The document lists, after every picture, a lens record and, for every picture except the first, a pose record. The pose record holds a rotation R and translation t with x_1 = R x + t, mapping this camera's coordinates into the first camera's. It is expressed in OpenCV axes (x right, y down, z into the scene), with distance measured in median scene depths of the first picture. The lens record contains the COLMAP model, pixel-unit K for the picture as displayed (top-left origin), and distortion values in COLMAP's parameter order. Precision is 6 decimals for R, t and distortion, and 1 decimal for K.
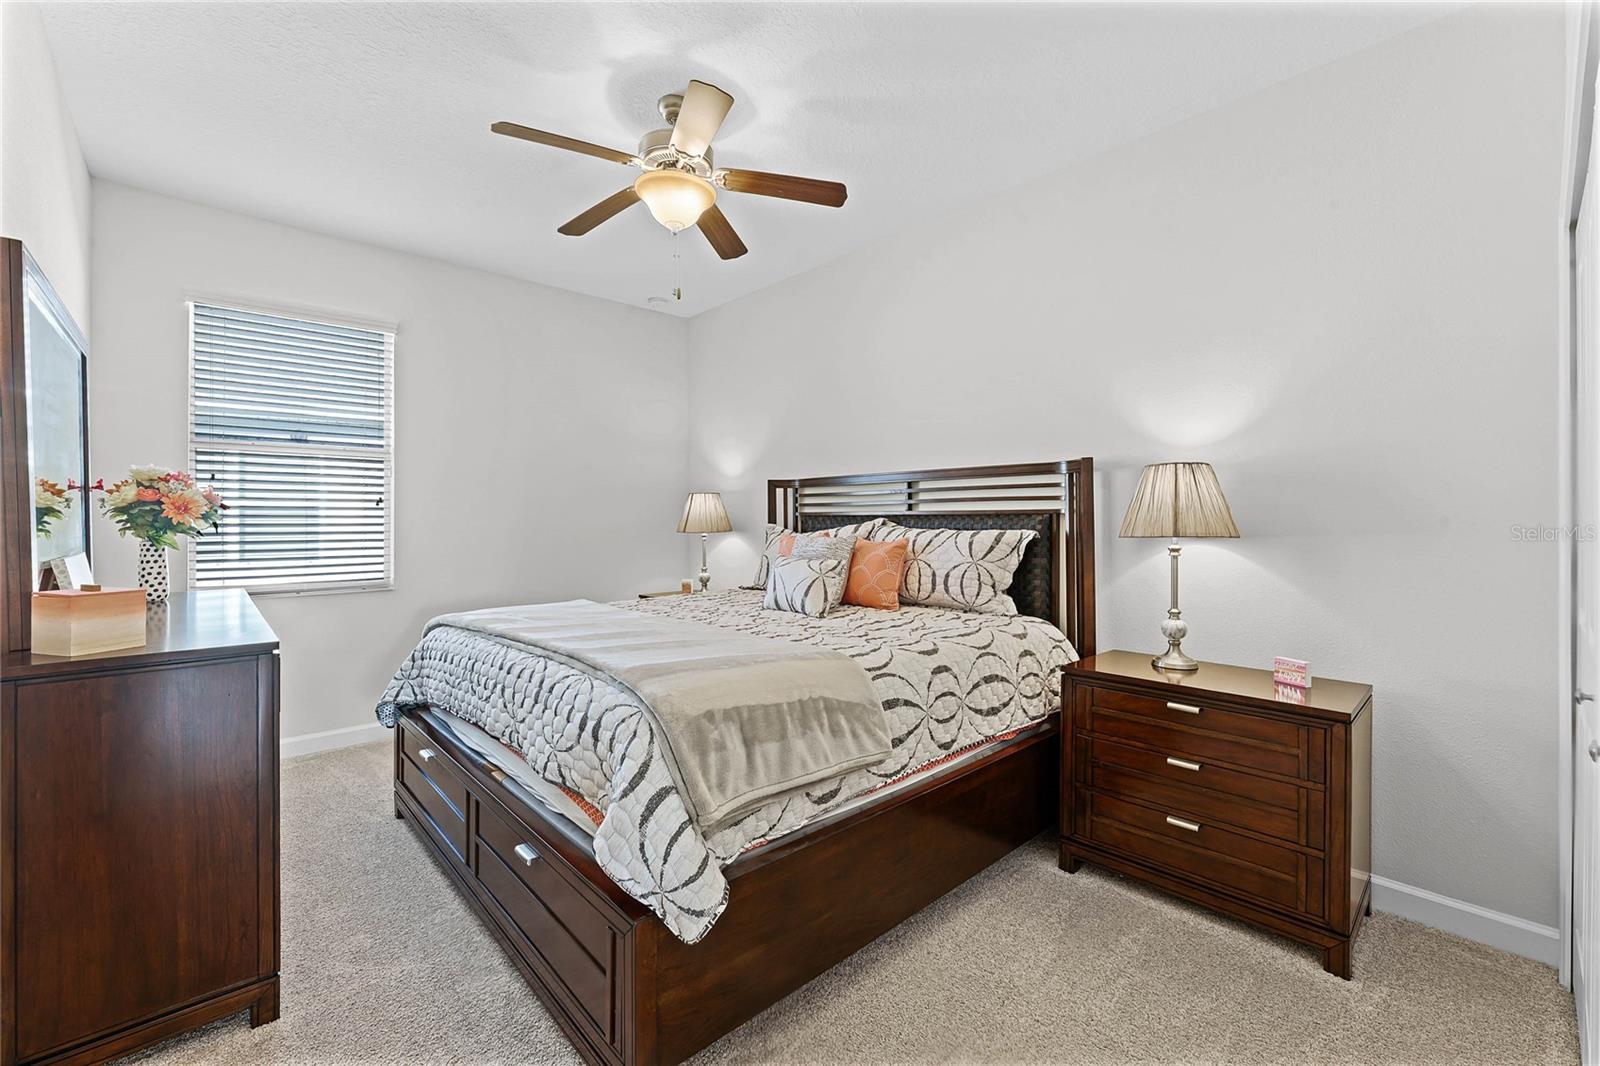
lens RADIAL K [[683.1, 0, 791.0], [0, 683.1, 523.1], [0, 0, 1]] dist [-0.001885, -0.000808]
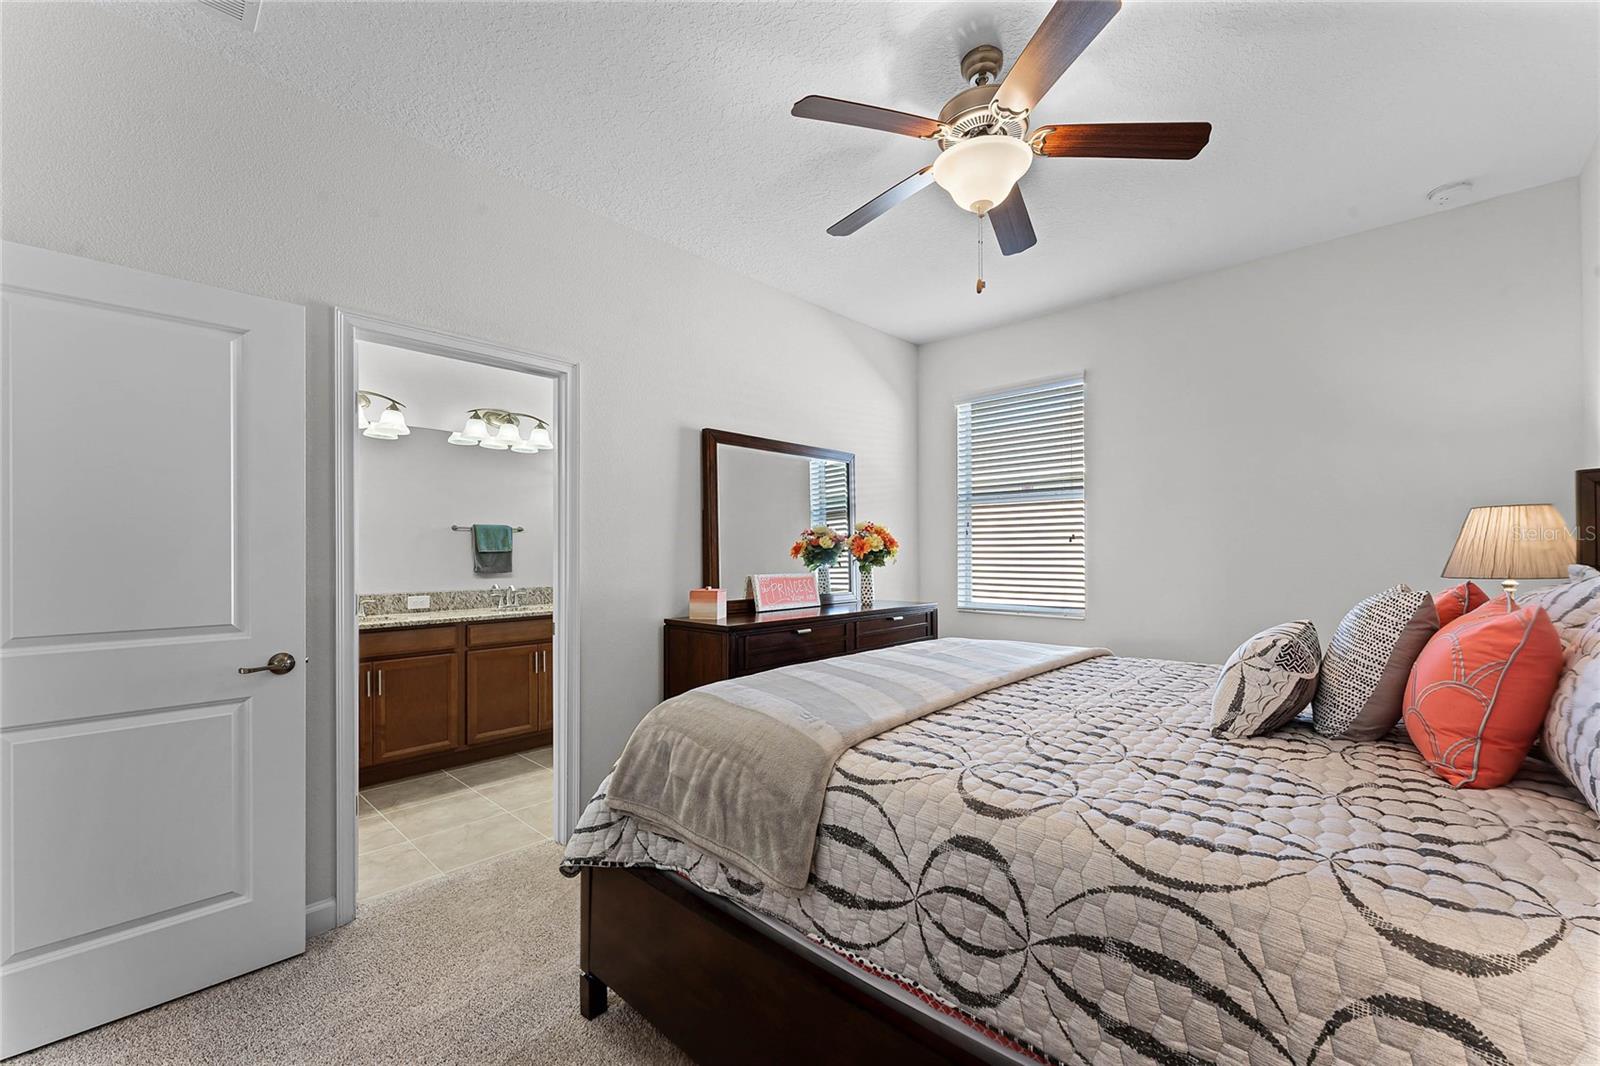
lens RADIAL K [[652.8, 0, 803.7], [0, 652.8, 556.1], [0, 0, 1]] dist [-0.000470, 0.000000]
pose [[0.073021, 0.002992, -0.997326, 0.709618], [-0.000500, 0.999995, 0.002963, -0.009324], [0.997330, 0.000282, 0.073022, 0.834873]]
